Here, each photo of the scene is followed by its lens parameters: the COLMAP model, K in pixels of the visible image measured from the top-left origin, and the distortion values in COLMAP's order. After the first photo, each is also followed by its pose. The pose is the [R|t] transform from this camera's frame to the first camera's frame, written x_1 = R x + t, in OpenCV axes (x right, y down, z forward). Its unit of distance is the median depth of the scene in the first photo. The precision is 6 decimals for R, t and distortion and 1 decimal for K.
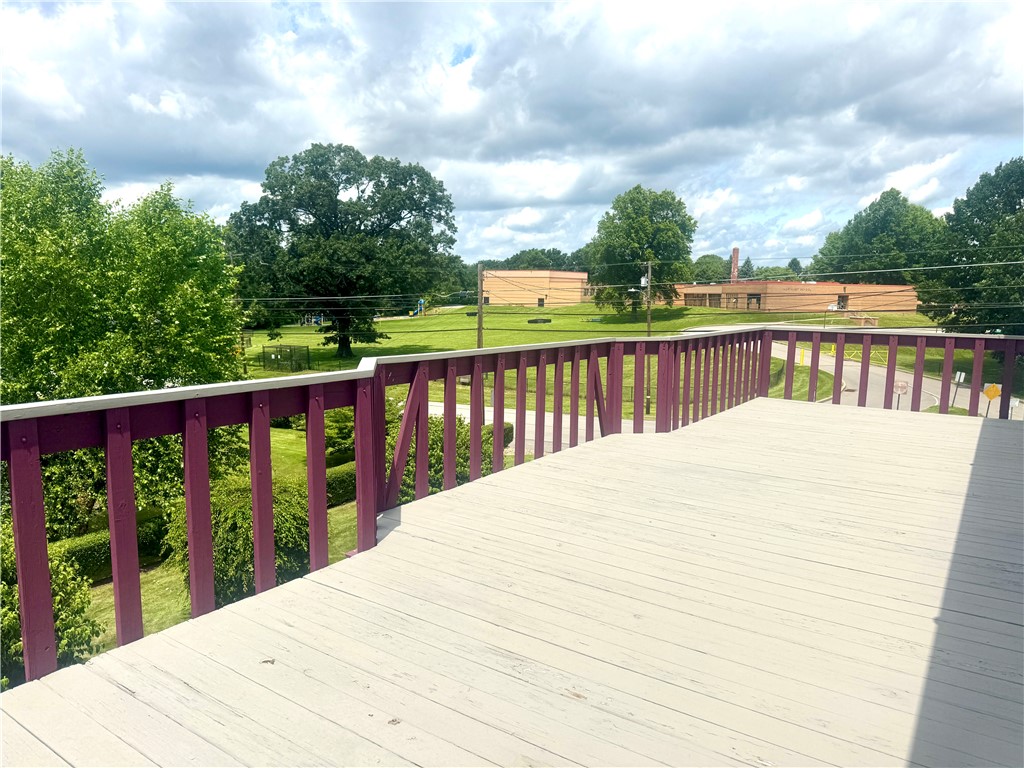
lens RADIAL K [[723.9, 0, 512.0], [0, 723.9, 384.0], [0, 0, 1]] dist [0.142693, -0.259243]
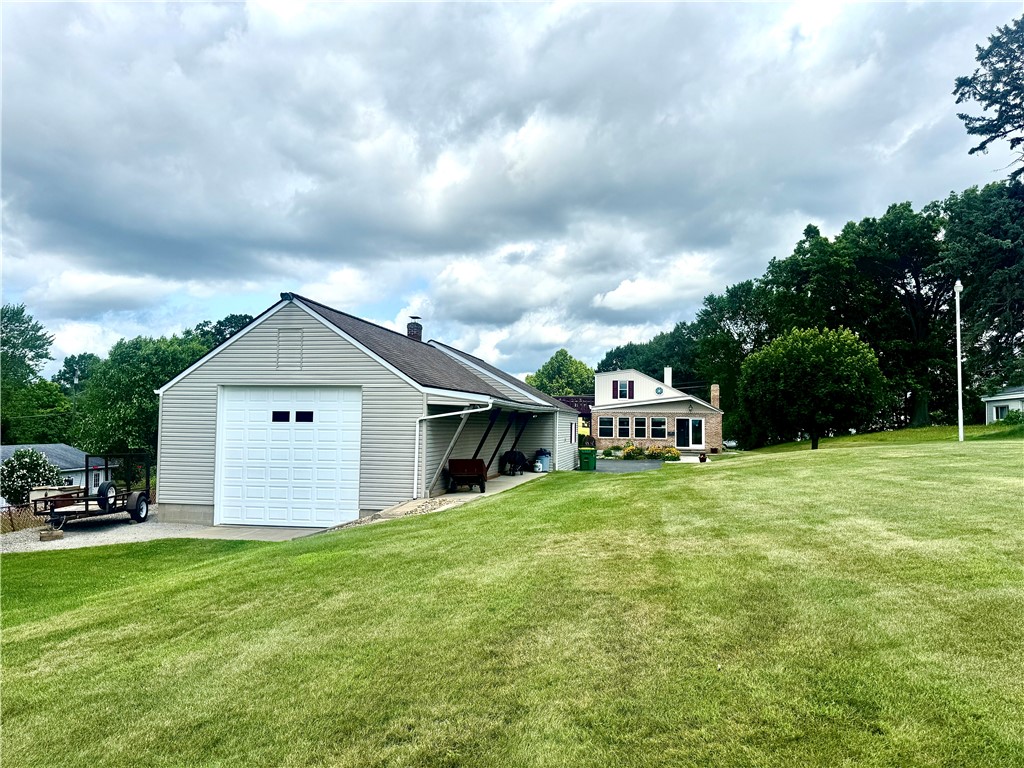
lens RADIAL K [[728.2, 0, 487.3], [0, 728.2, 385.6], [0, 0, 1]] dist [0.075898, -0.101806]
pose [[0.930712, 0.019644, 0.365226, -0.275801], [0.044441, 0.985085, -0.166233, 0.086032], [-0.363044, 0.170946, 0.915957, -0.484889]]
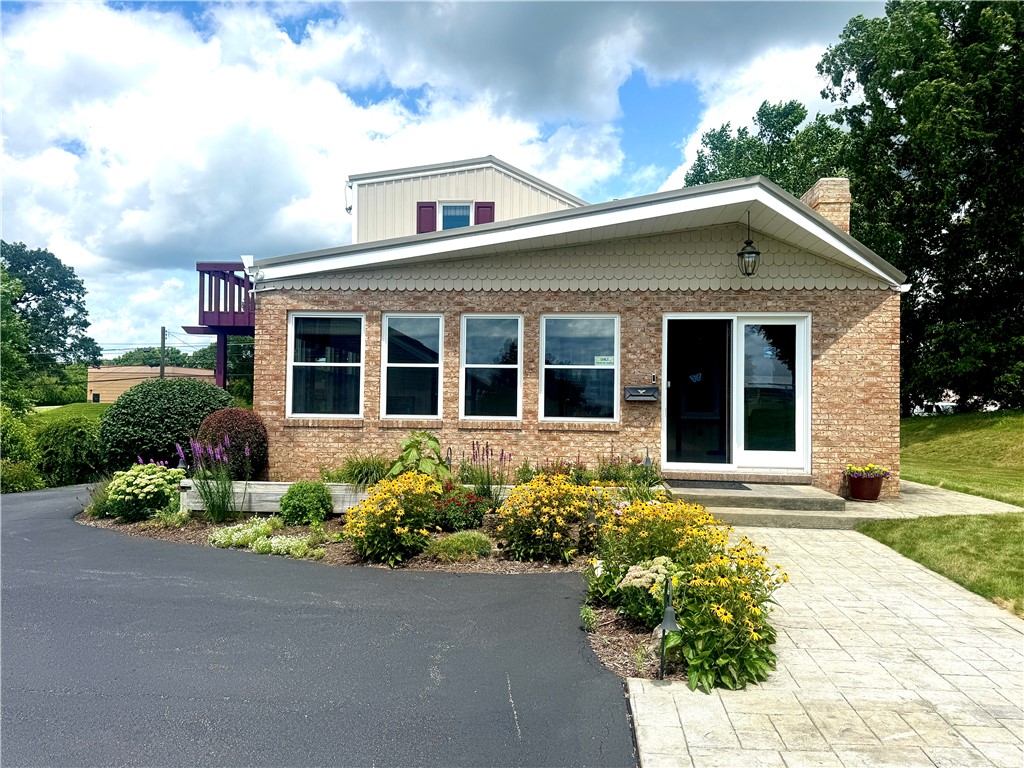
lens RADIAL K [[723.9, 0, 512.0], [0, 723.9, 384.0], [0, 0, 1]] dist [0.142693, -0.259243]
pose [[0.879568, 0.009857, 0.475671, -0.041901], [0.059628, 0.989619, -0.130766, 0.051722], [-0.472022, 0.143381, 0.869849, -0.150349]]
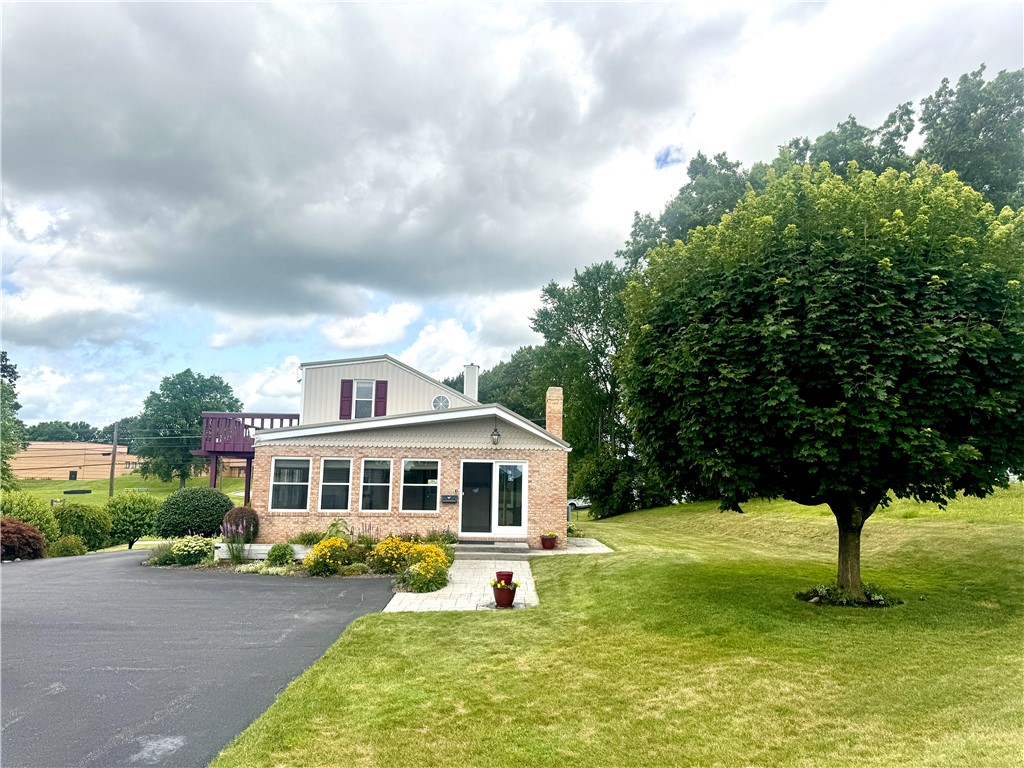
lens RADIAL K [[723.9, 0, 512.0], [0, 723.9, 384.0], [0, 0, 1]] dist [0.142693, -0.259243]
pose [[0.822940, 0.075514, 0.563088, -0.081103], [0.065753, 0.971807, -0.226422, 0.057098], [-0.564311, 0.223357, 0.794773, -0.248852]]
